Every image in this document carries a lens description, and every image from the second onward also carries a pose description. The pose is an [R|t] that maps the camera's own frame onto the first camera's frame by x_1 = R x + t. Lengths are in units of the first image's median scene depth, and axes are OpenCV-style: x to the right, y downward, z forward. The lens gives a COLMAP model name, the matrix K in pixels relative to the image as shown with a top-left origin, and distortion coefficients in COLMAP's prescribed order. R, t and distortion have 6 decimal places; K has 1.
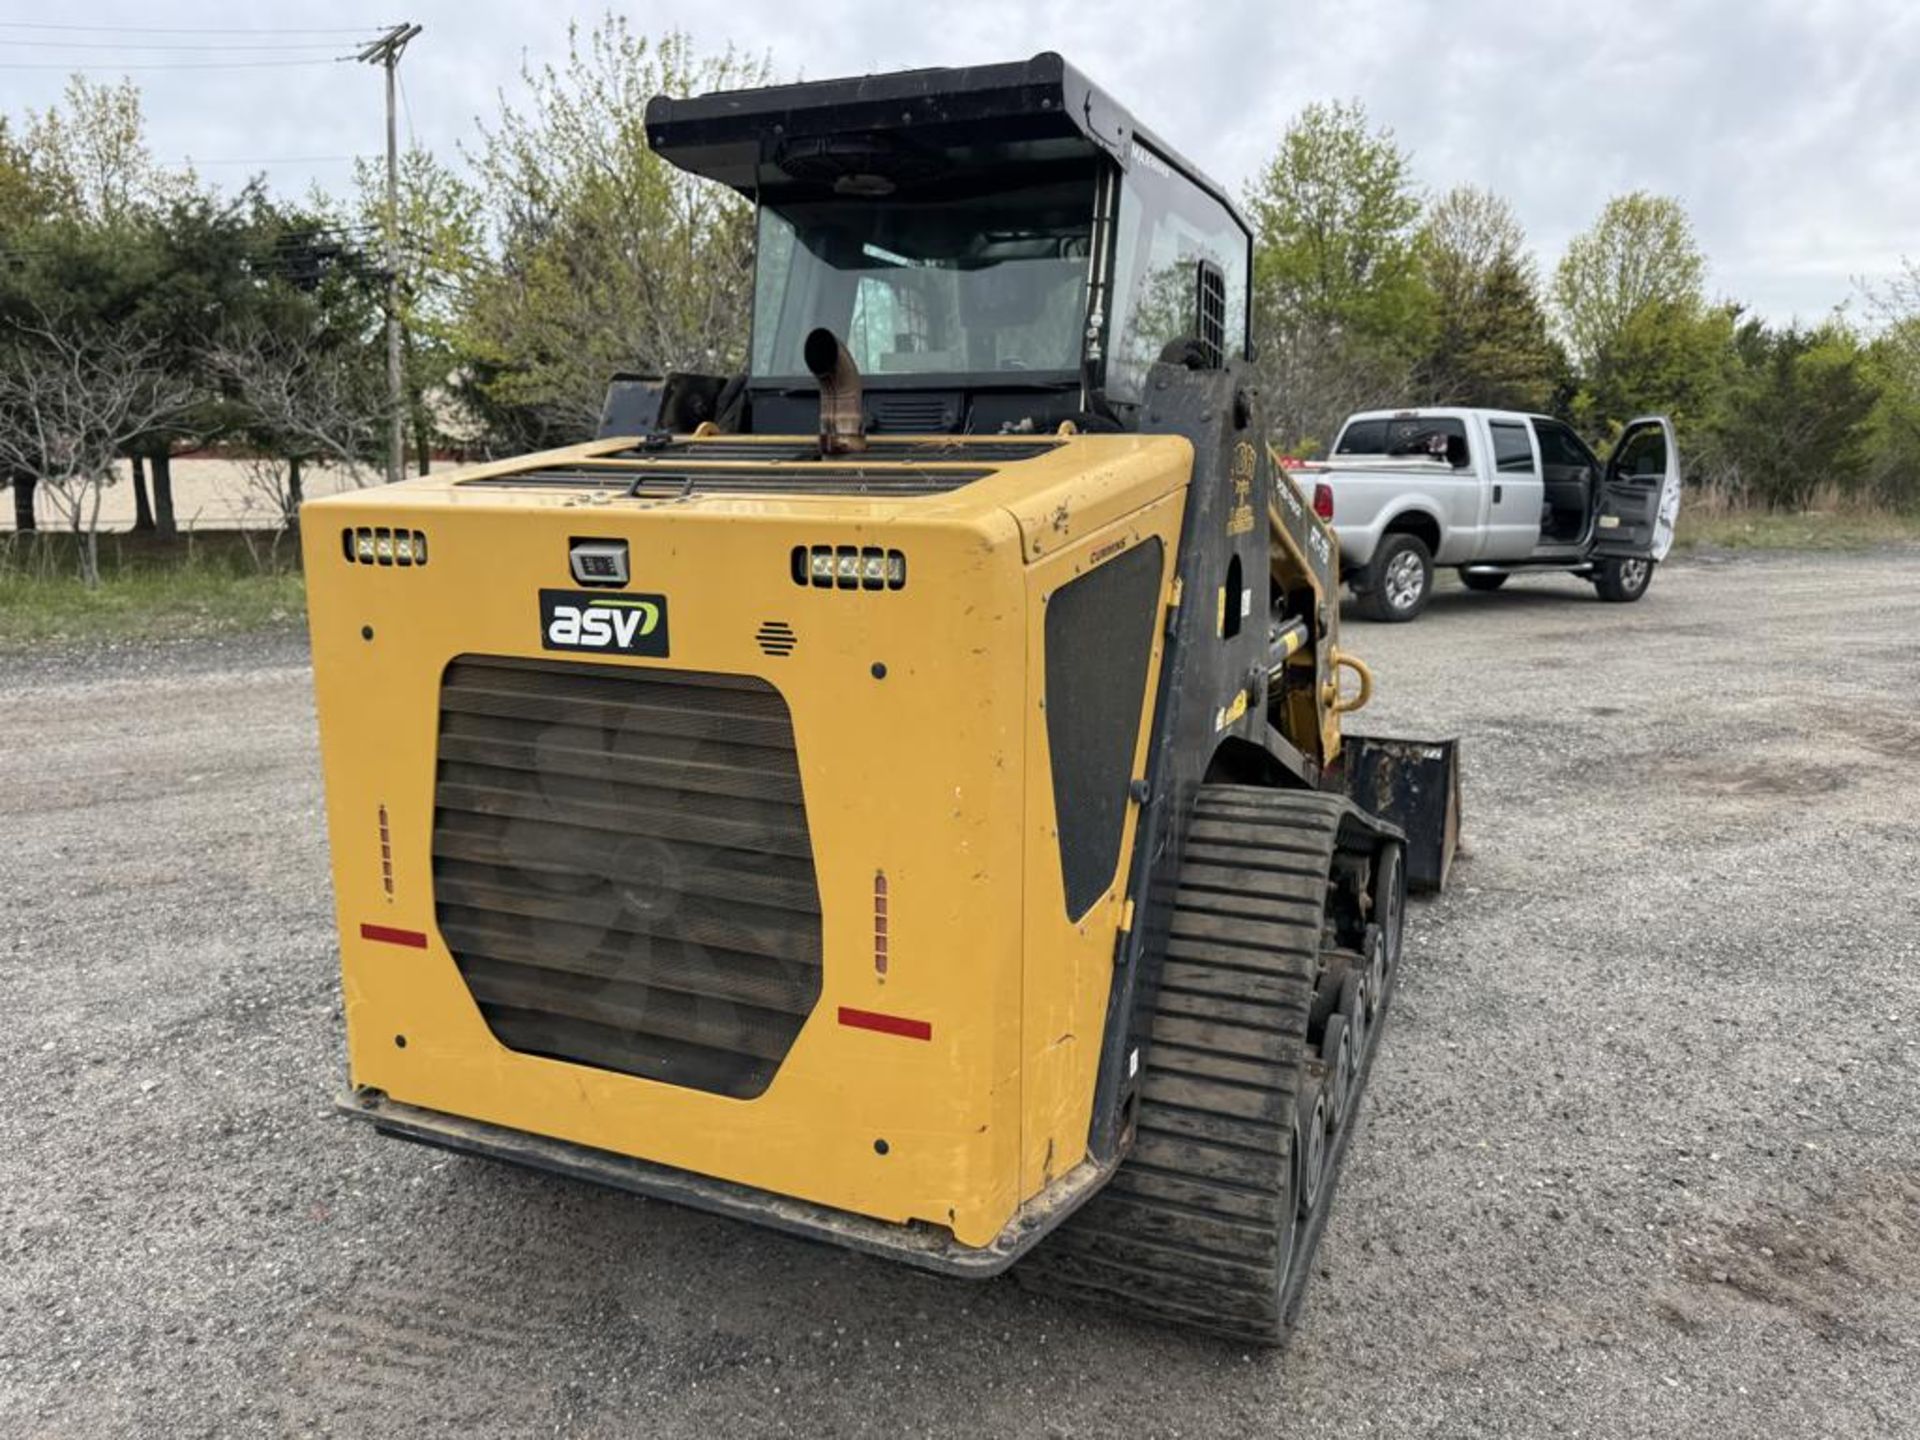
lens RADIAL K [[1367.9, 0, 964.8], [0, 1367.9, 722.4], [0, 0, 1]] dist [0.048261, -0.053782]
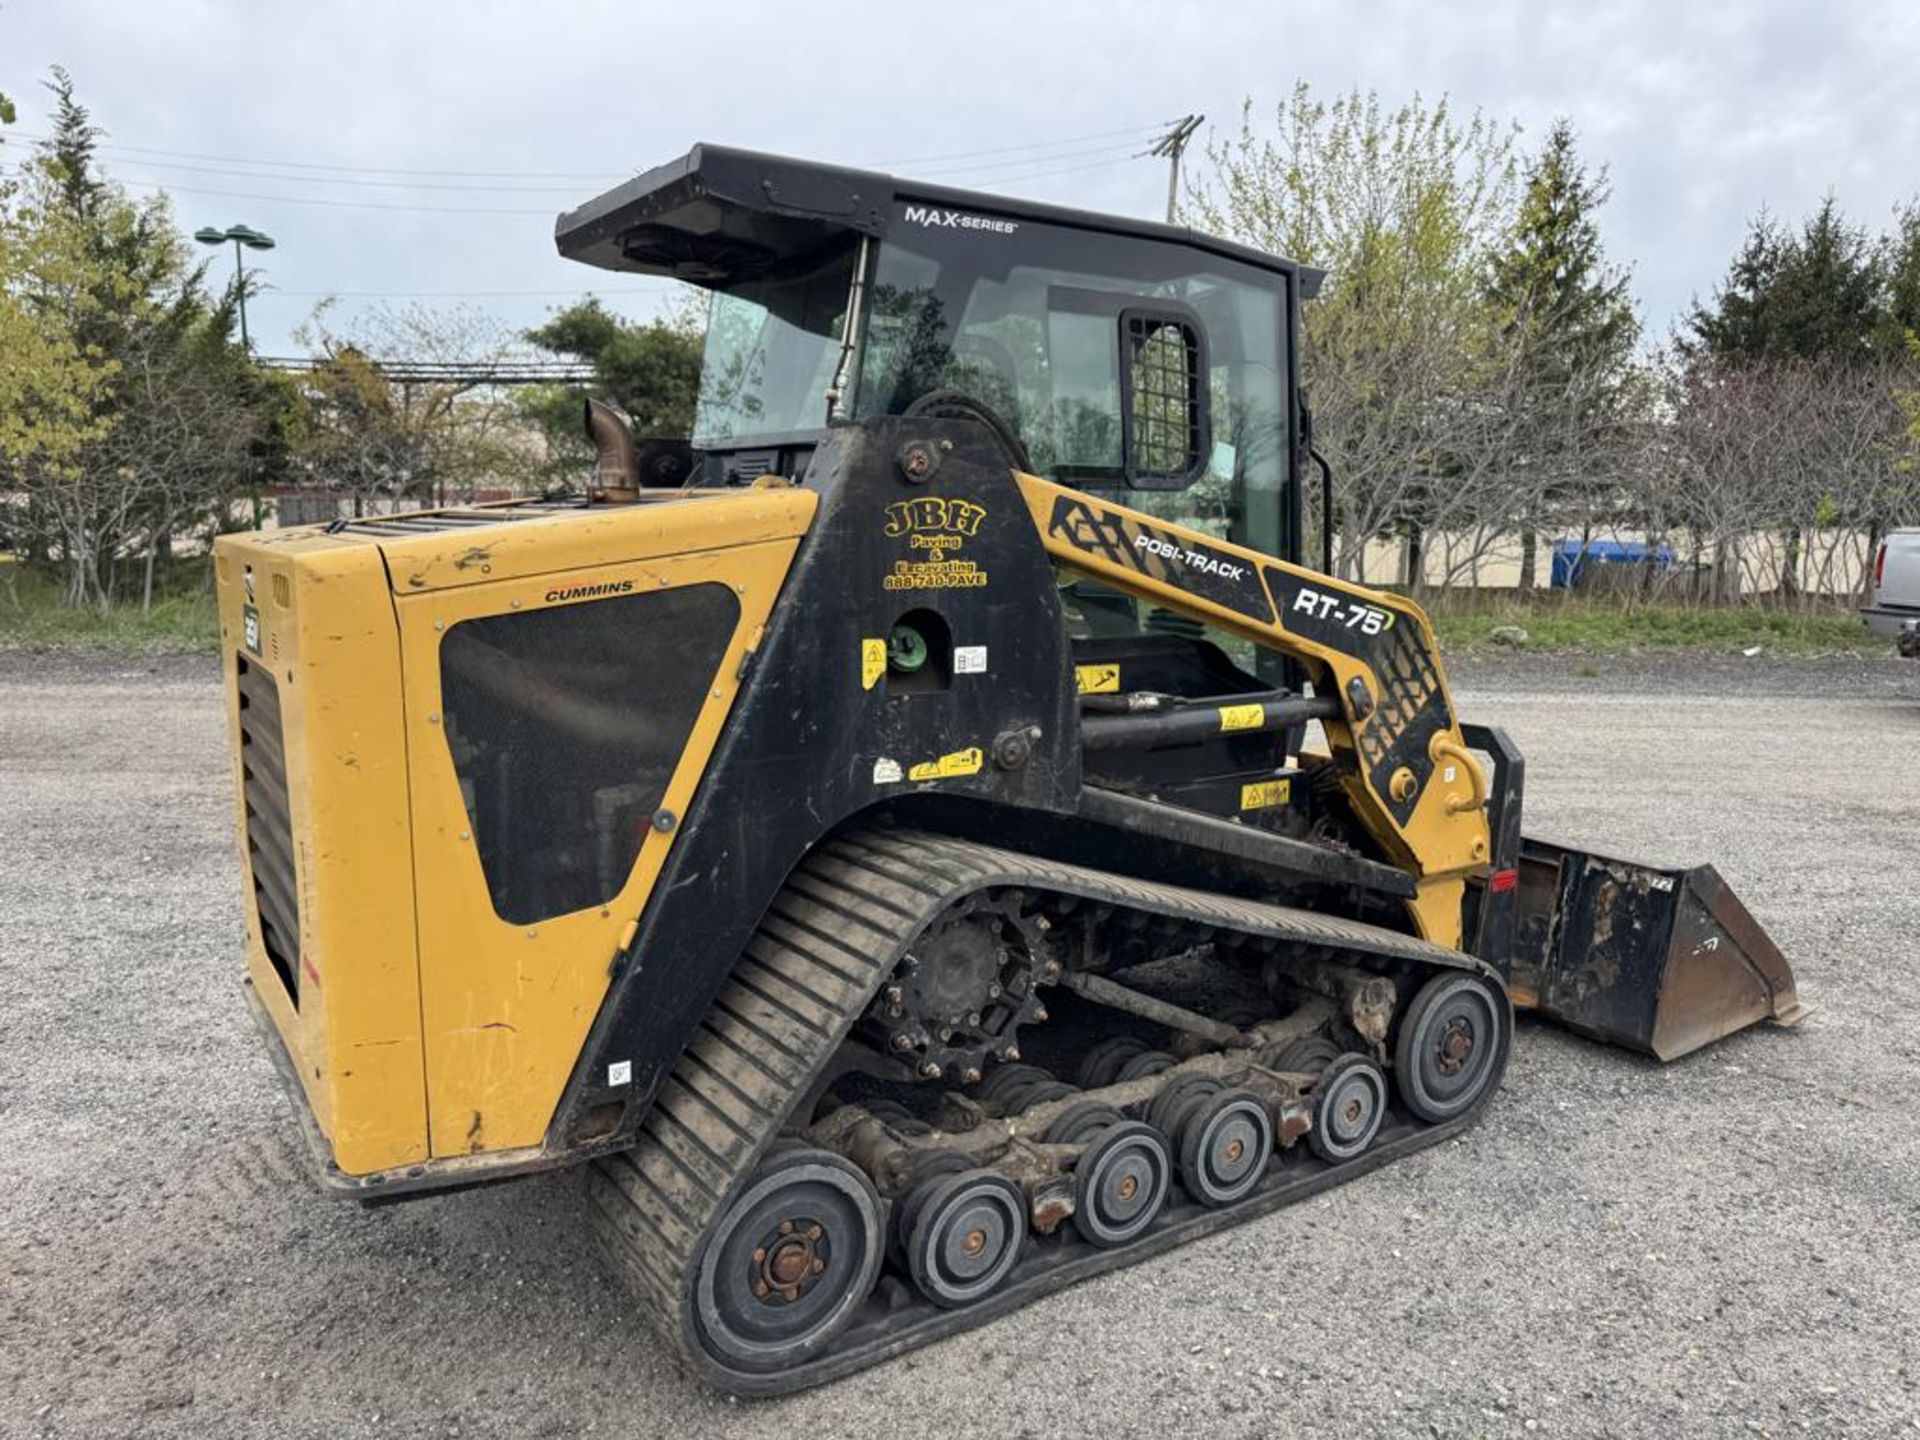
lens RADIAL K [[1369.8, 0, 963.3], [0, 1369.8, 722.4], [0, 0, 1]] dist [0.047510, -0.062856]
pose [[0.841925, 0.088855, -0.532228, 0.156169], [-0.109470, 0.993964, -0.007228, -0.007609], [0.528373, 0.064348, 0.846570, 0.037910]]
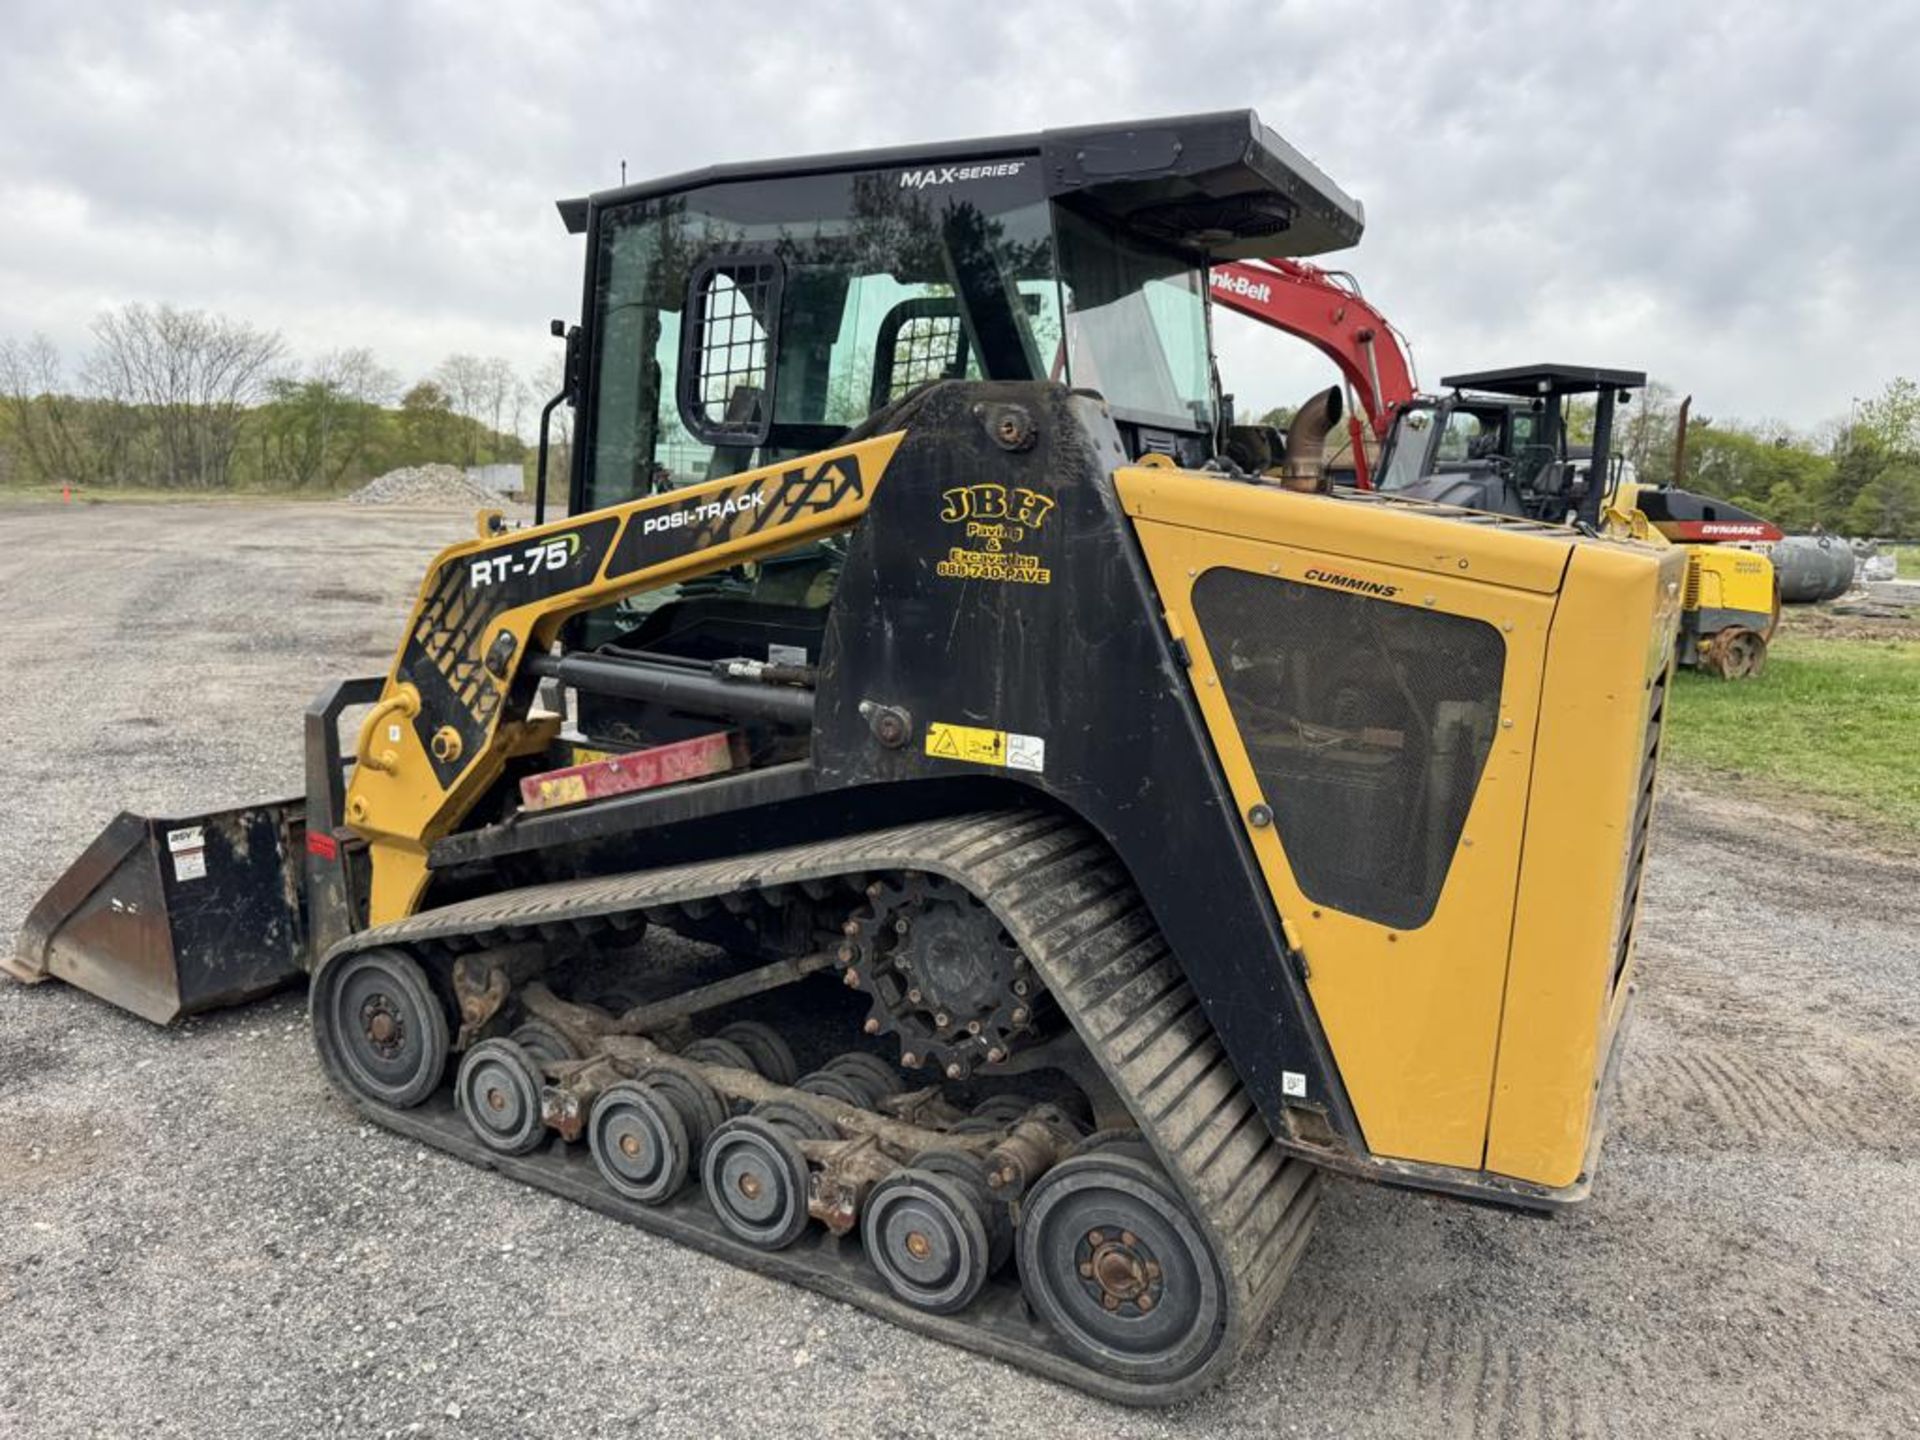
lens RADIAL K [[1358.2, 0, 961.5], [0, 1358.2, 715.0], [0, 0, 1]] dist [0.073071, -0.094397]
pose [[0.110365, -0.163167, 0.980406, -0.249411], [0.146285, 0.978356, 0.146358, -0.044415], [-0.983067, 0.127265, 0.131845, 0.228927]]
